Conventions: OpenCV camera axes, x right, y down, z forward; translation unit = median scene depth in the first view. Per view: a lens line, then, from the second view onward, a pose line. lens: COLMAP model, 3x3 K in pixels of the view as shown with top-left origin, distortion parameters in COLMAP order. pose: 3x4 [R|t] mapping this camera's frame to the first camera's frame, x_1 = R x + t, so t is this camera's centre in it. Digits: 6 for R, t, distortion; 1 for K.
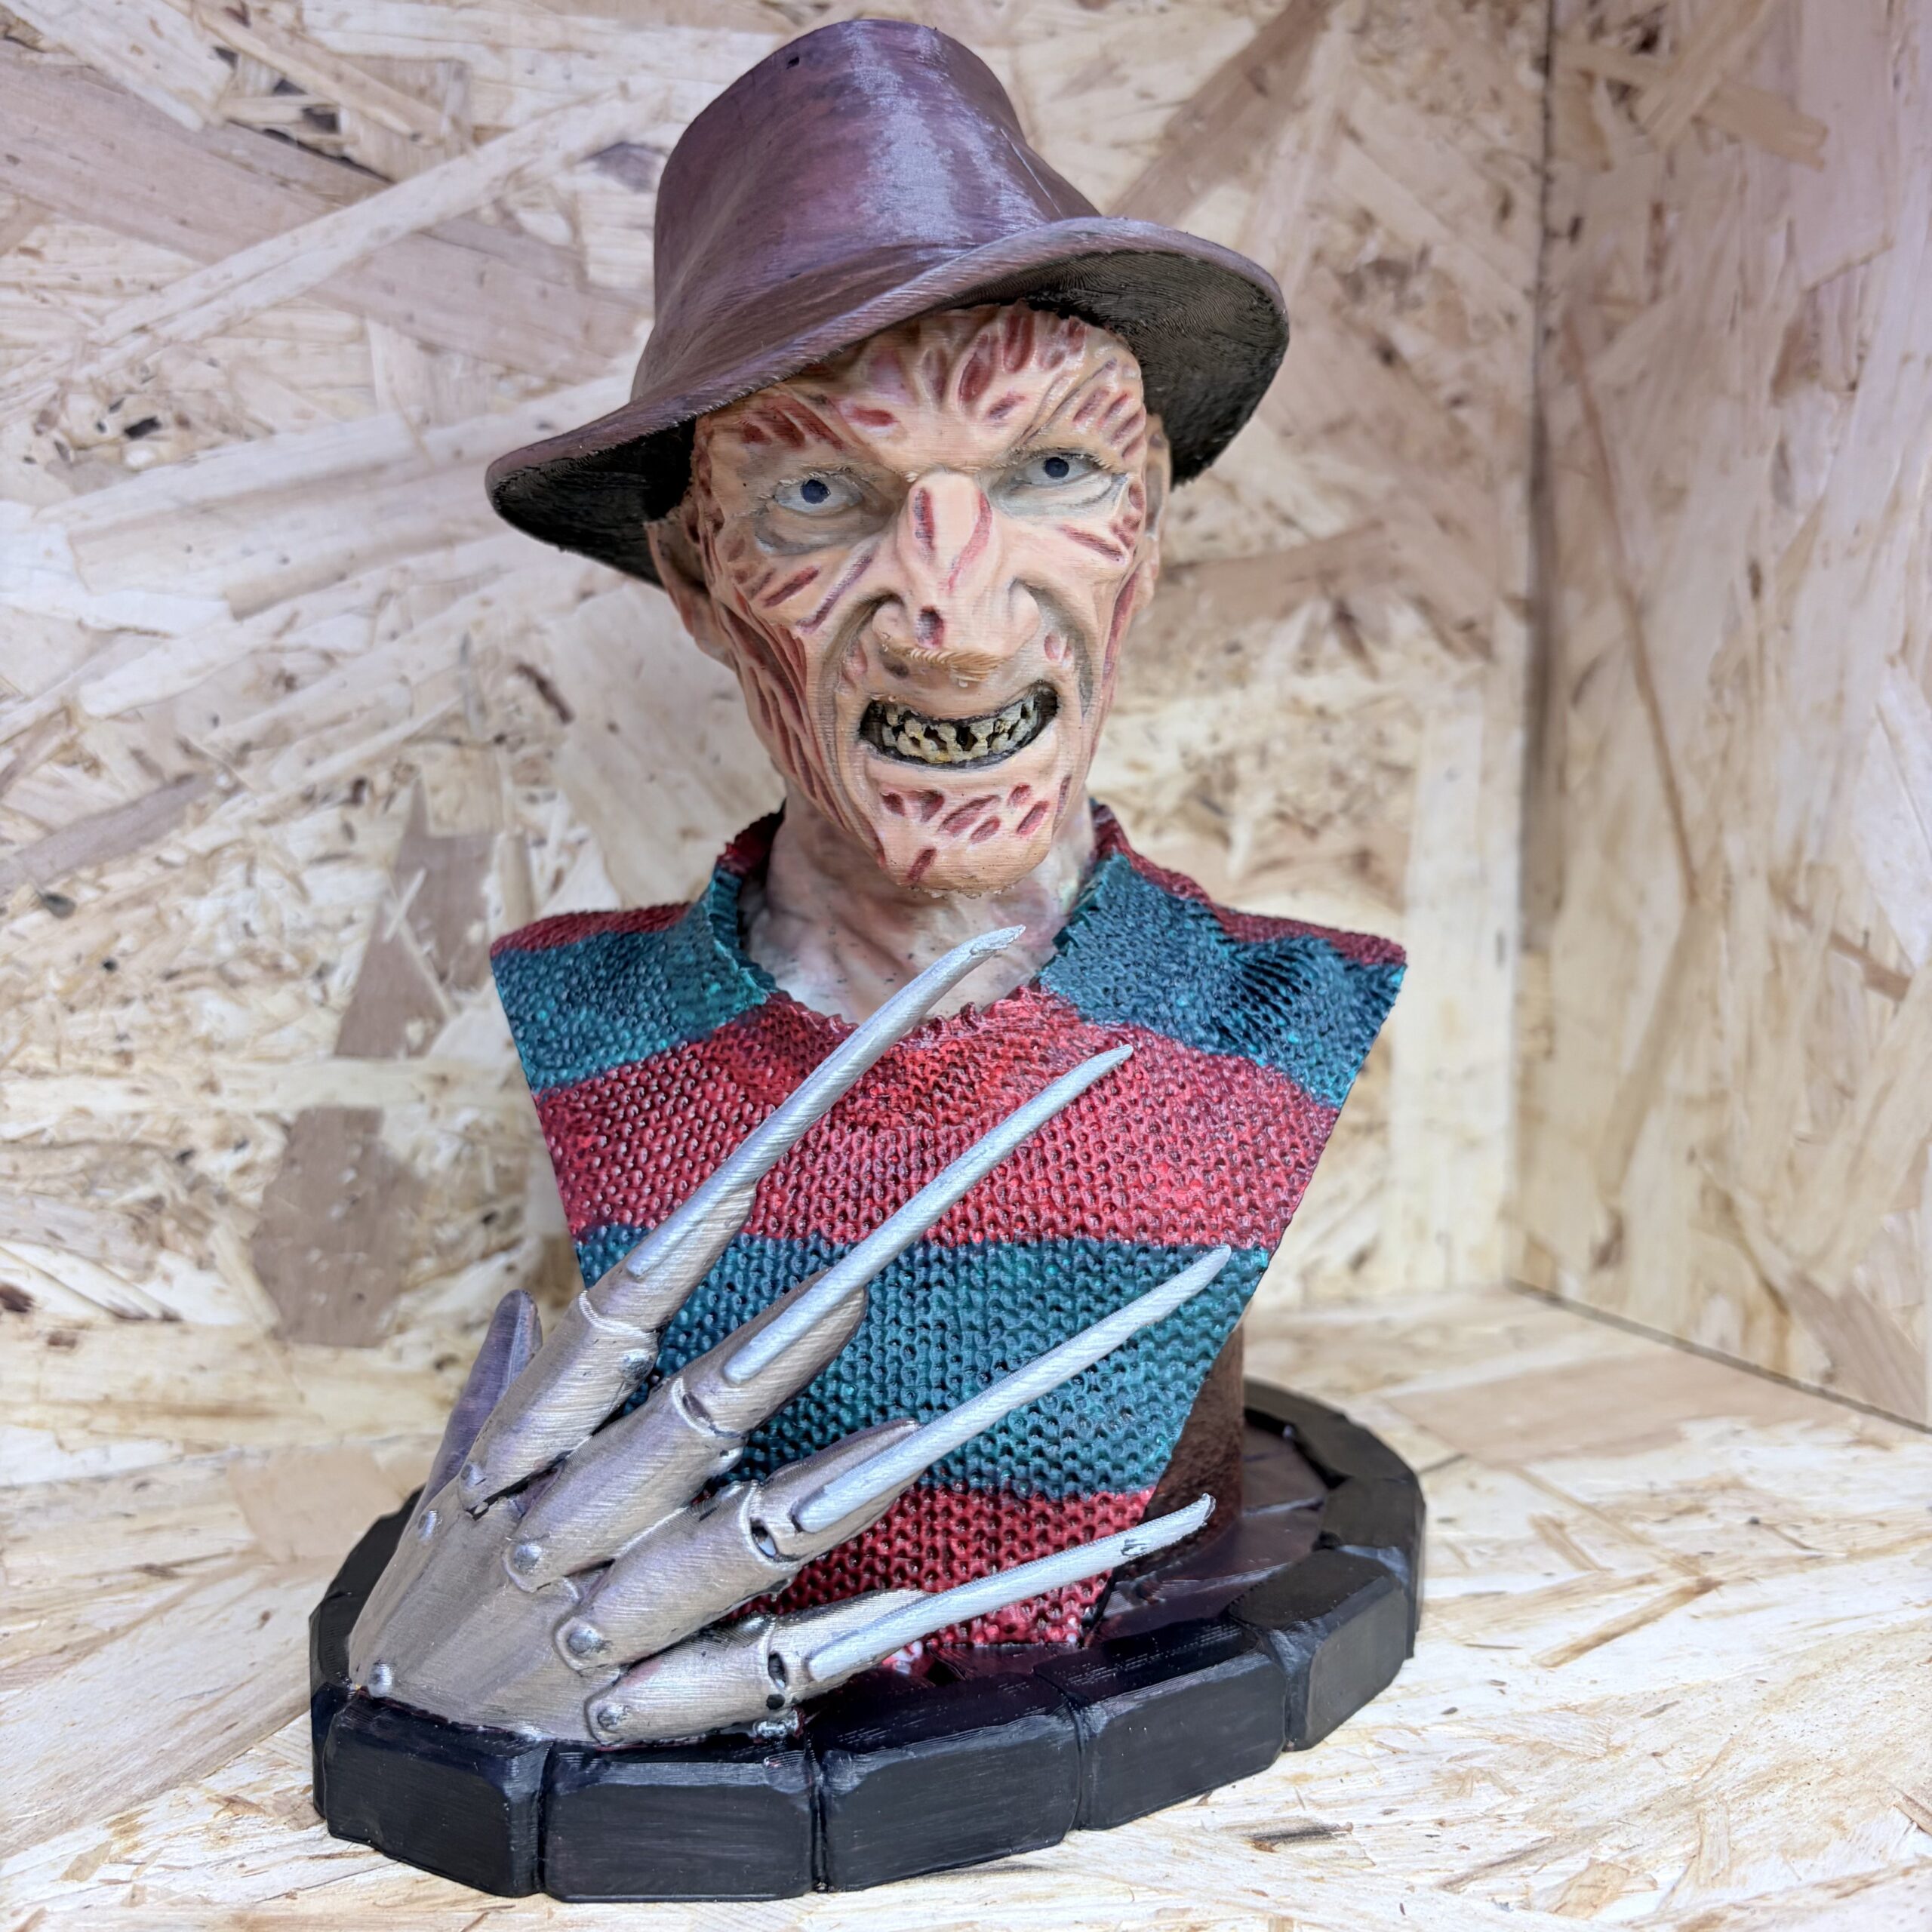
lens RADIAL K [[2061.1, 0, 966.0], [0, 2061.1, 966.0], [0, 0, 1]] dist [-0.041988, 0.079339]
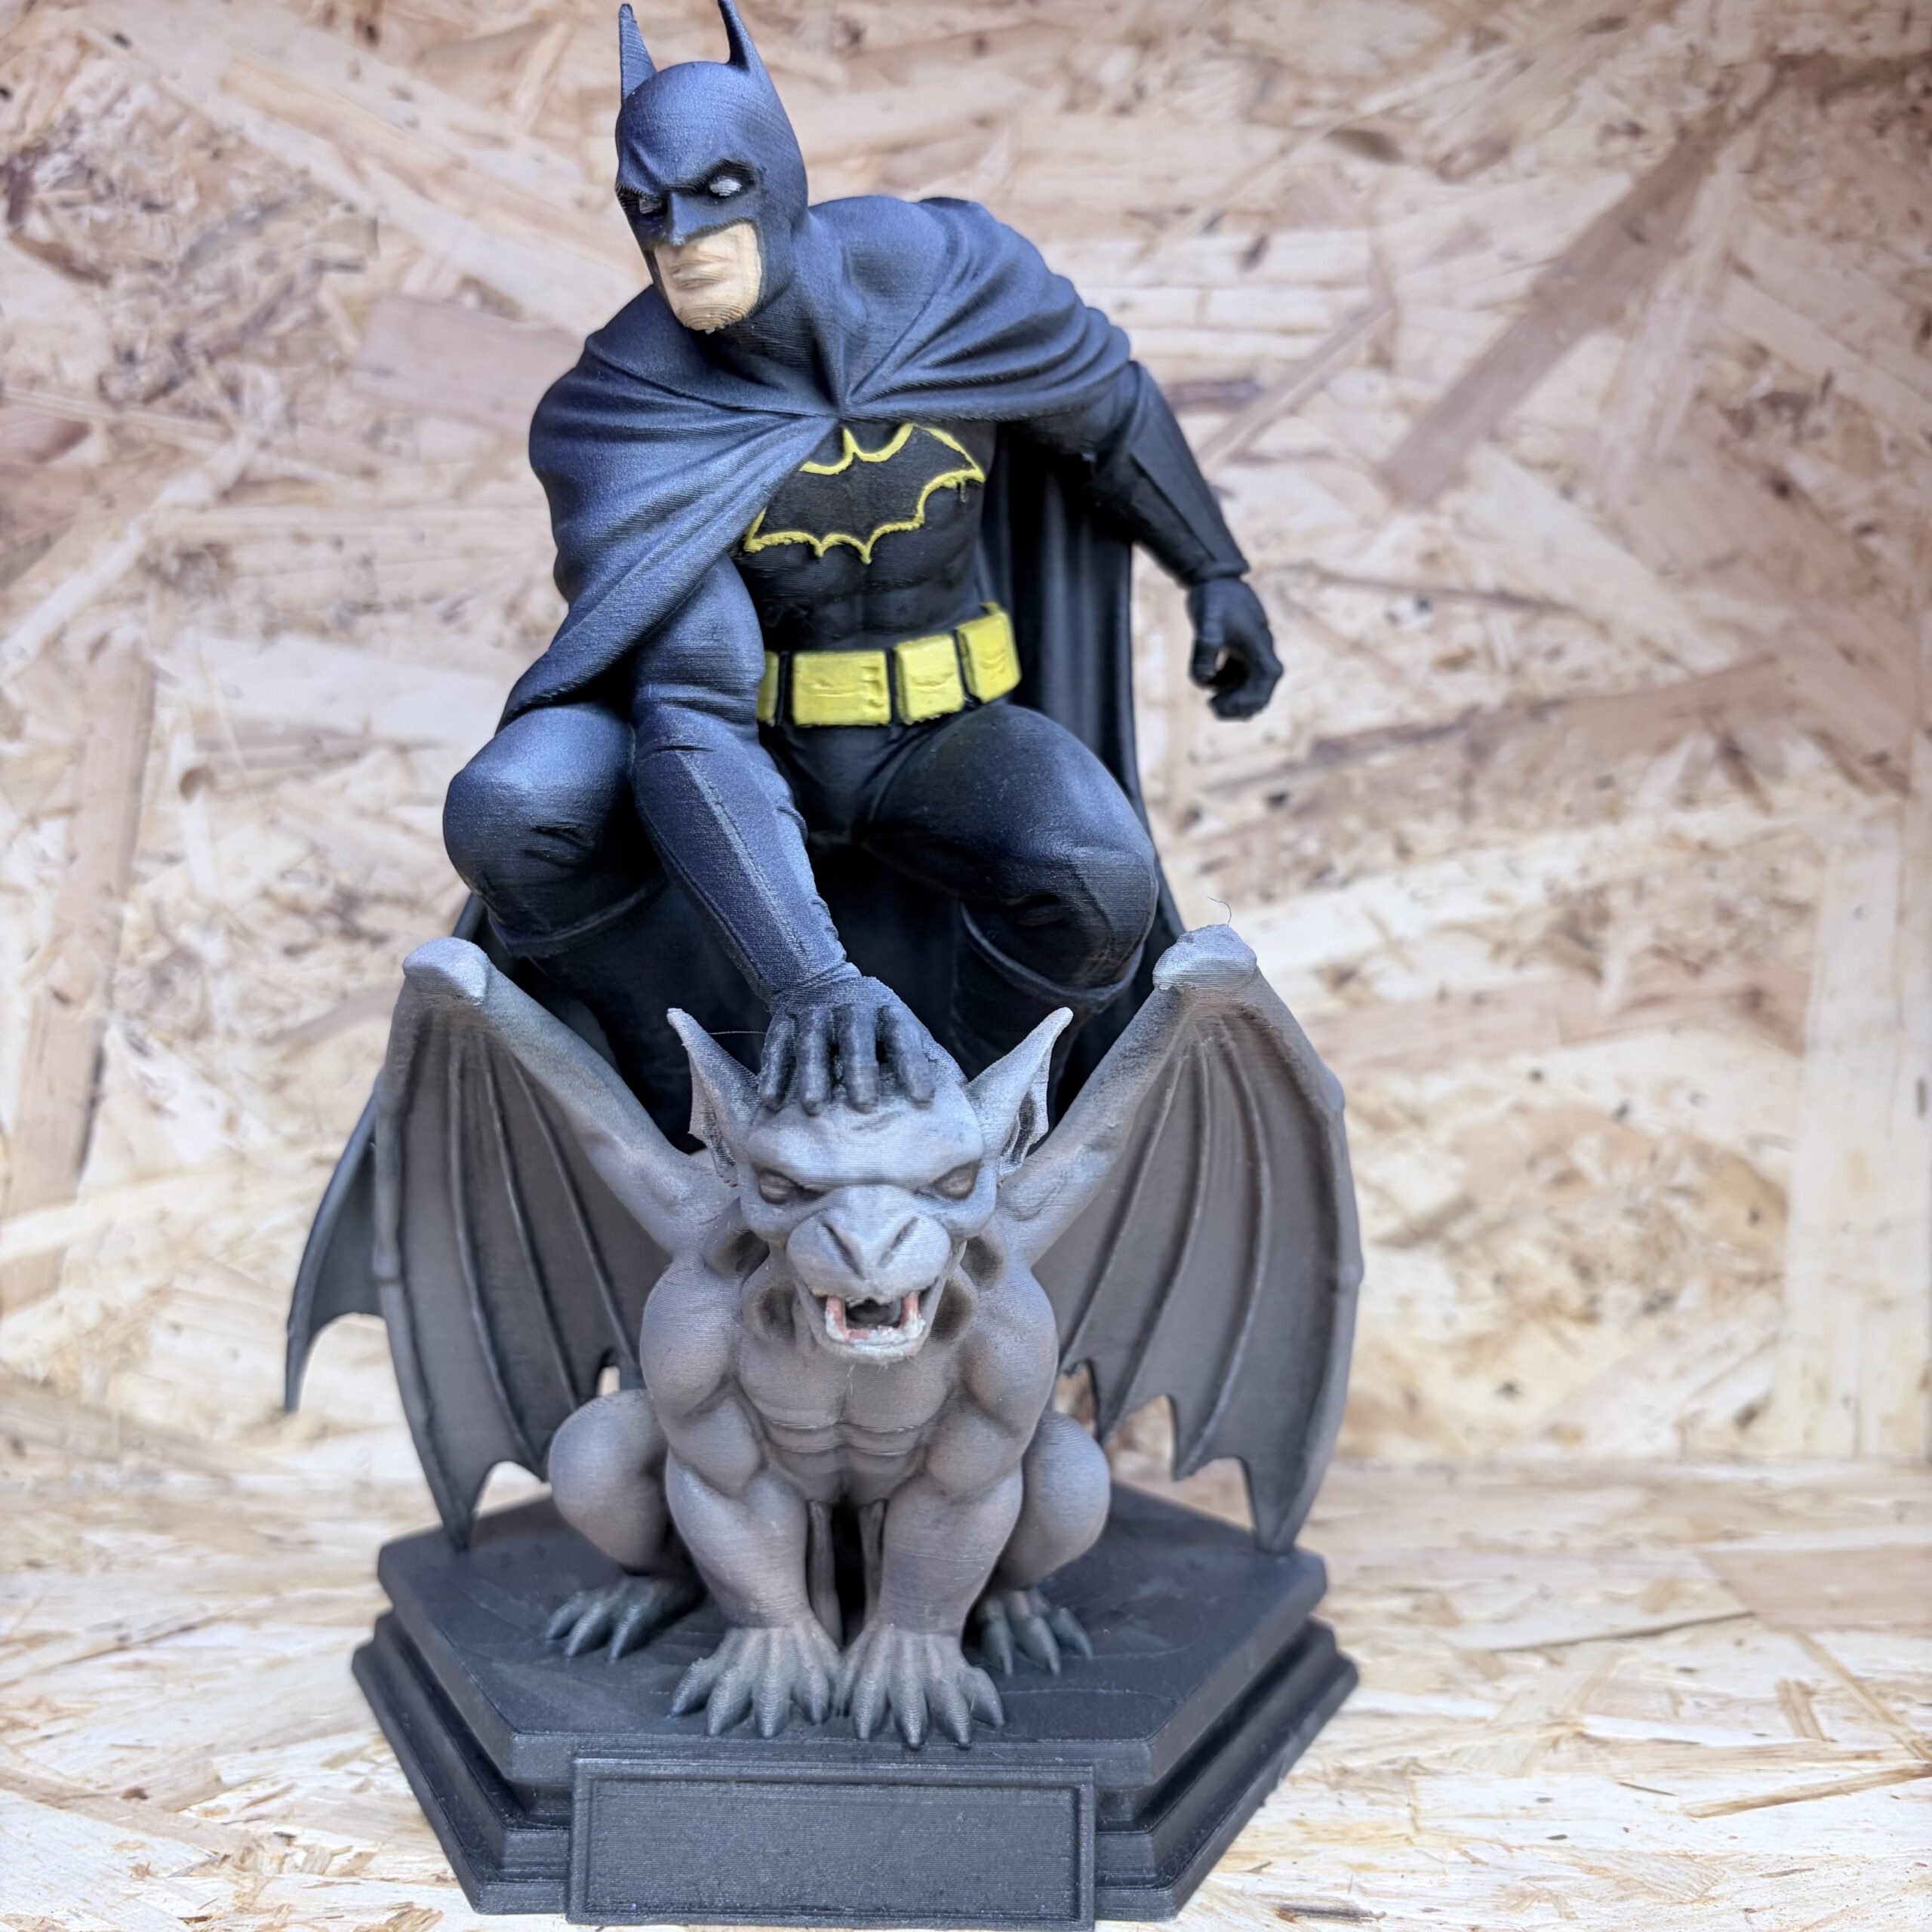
lens RADIAL K [[2077.5, 0, 966.0], [0, 2077.5, 966.0], [0, 0, 1]] dist [-0.076980, 0.151617]
pose [[0.938526, 0.020039, -0.344626, 0.221603], [-0.043695, 0.997180, -0.061013, 0.010241], [0.342432, 0.072321, 0.936755, -0.050250]]
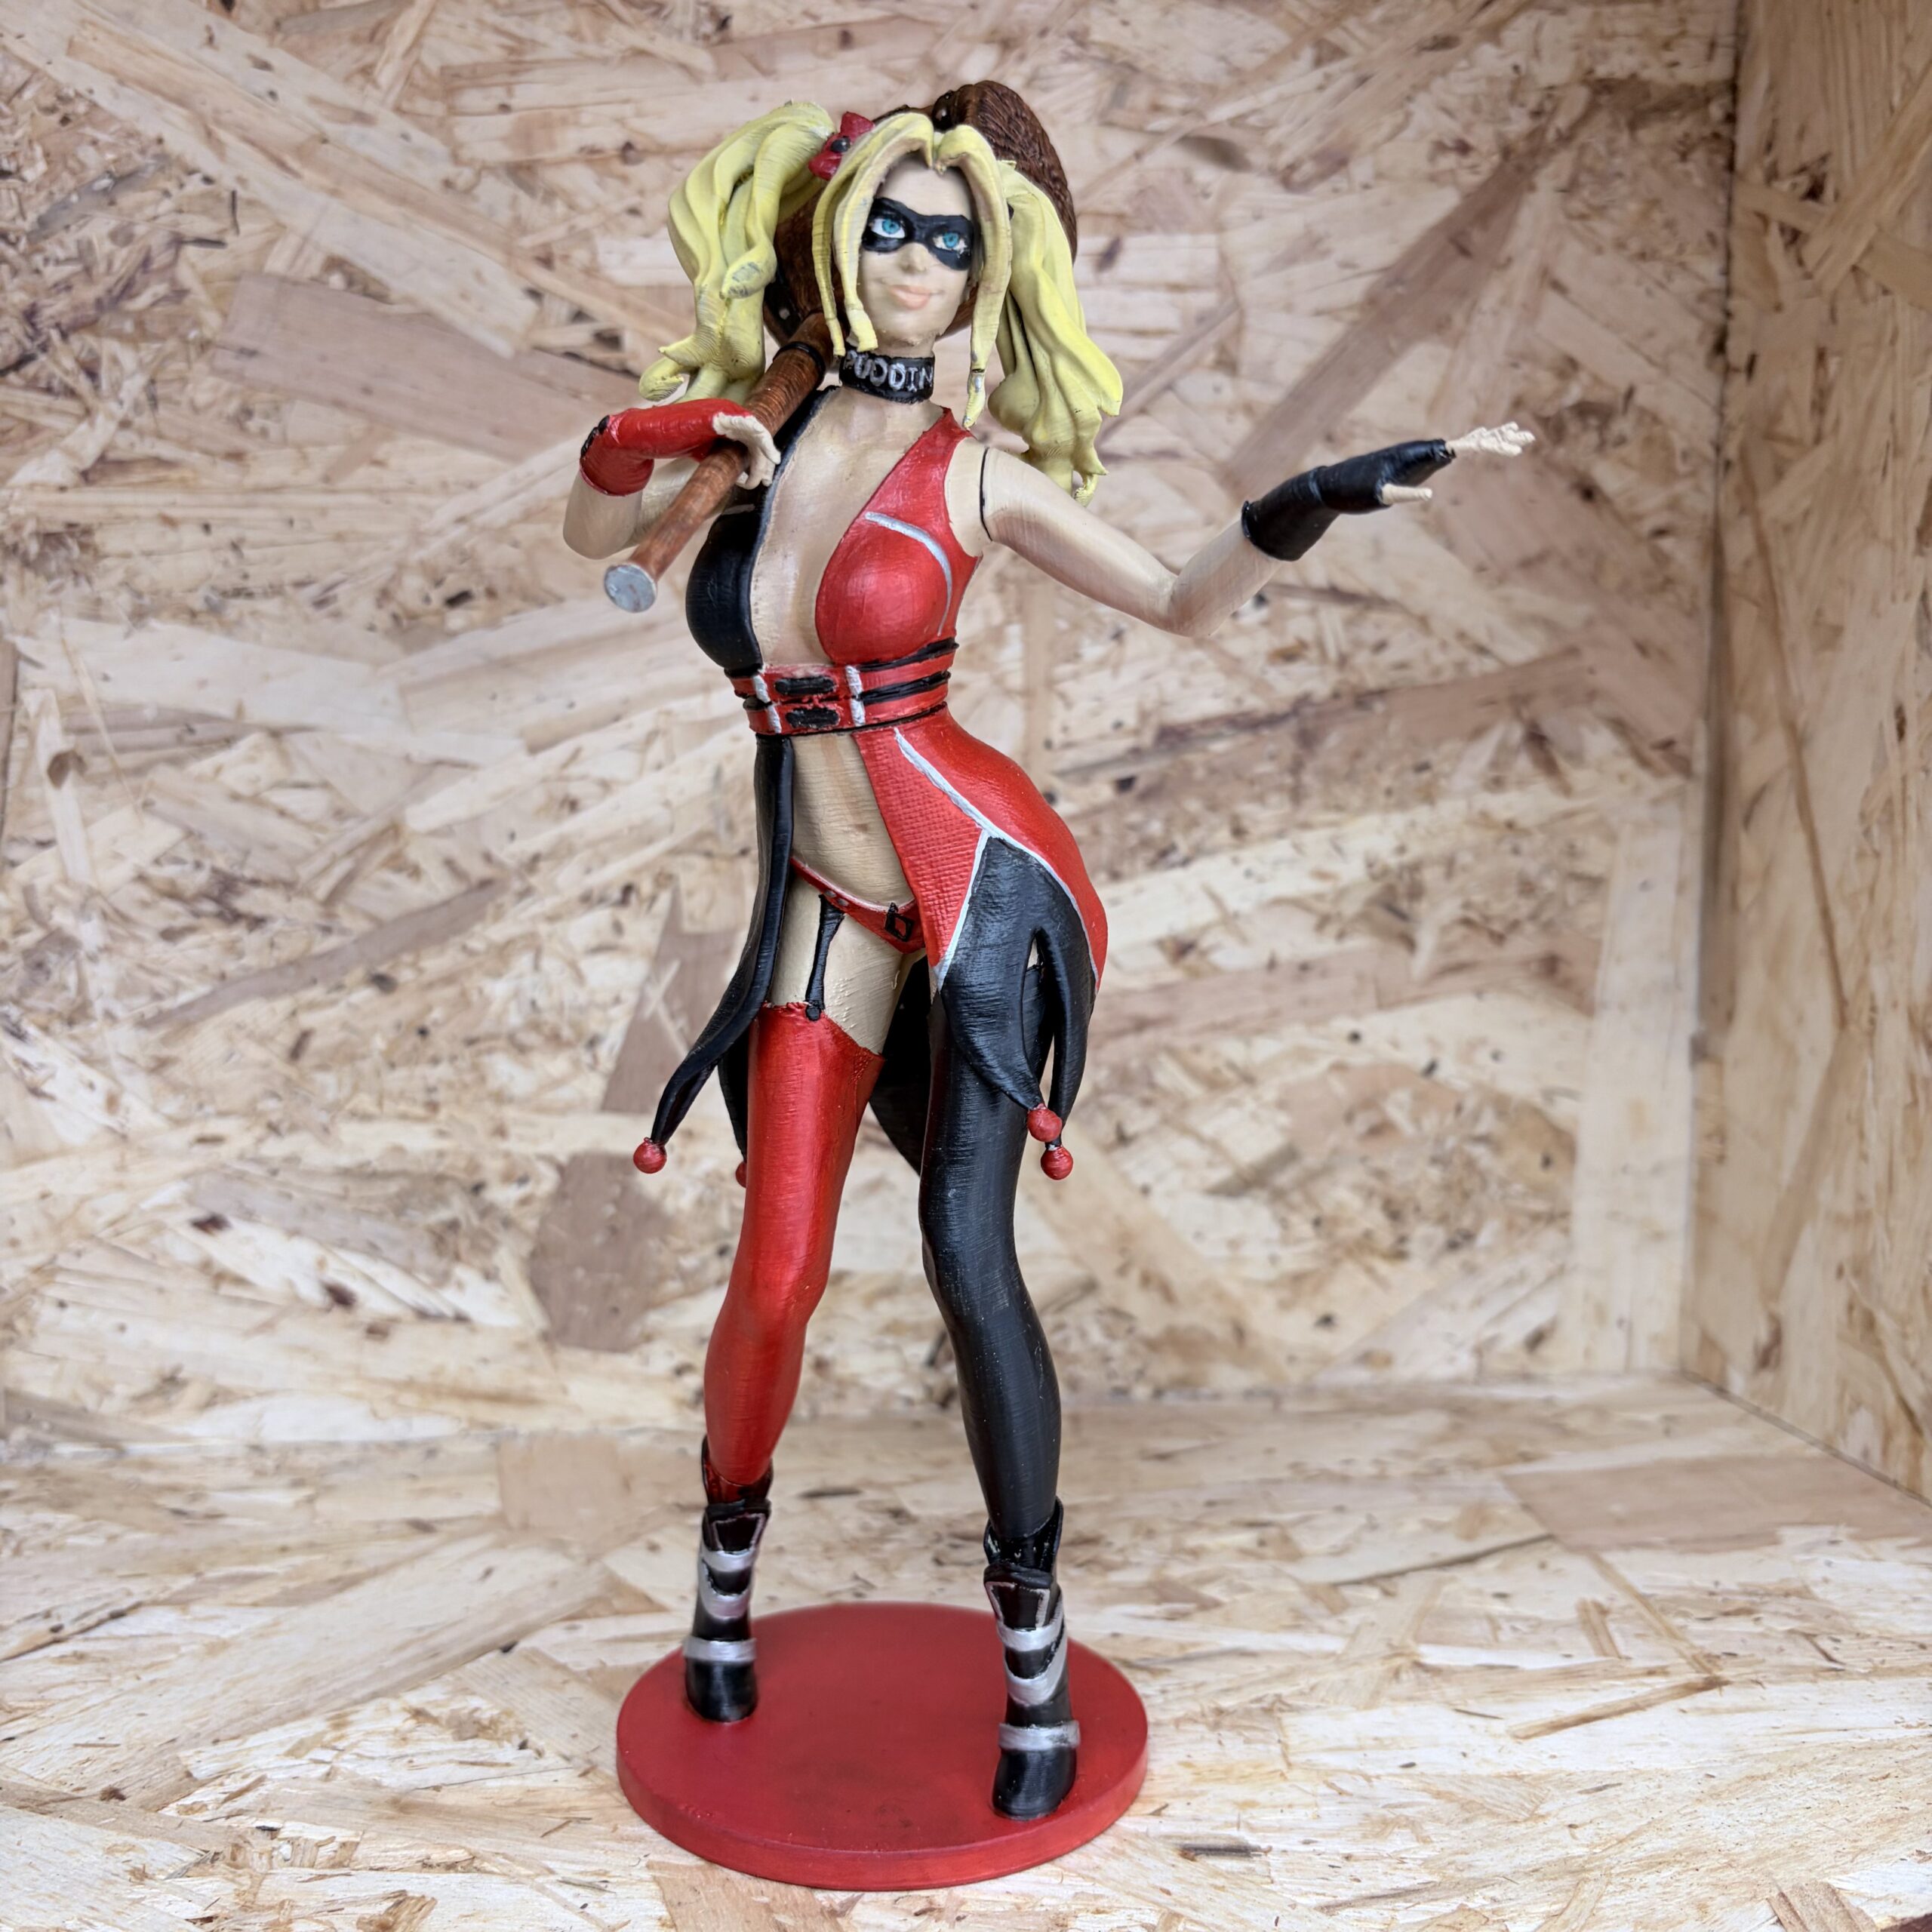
lens RADIAL K [[2061.1, 0, 966.0], [0, 2061.1, 966.0], [0, 0, 1]] dist [-0.041988, 0.079339]
pose [[0.973080, 0.040365, -0.226906, 0.173787], [-0.038523, 0.999179, 0.012545, -0.065422], [0.227226, -0.003466, 0.973836, -0.127345]]
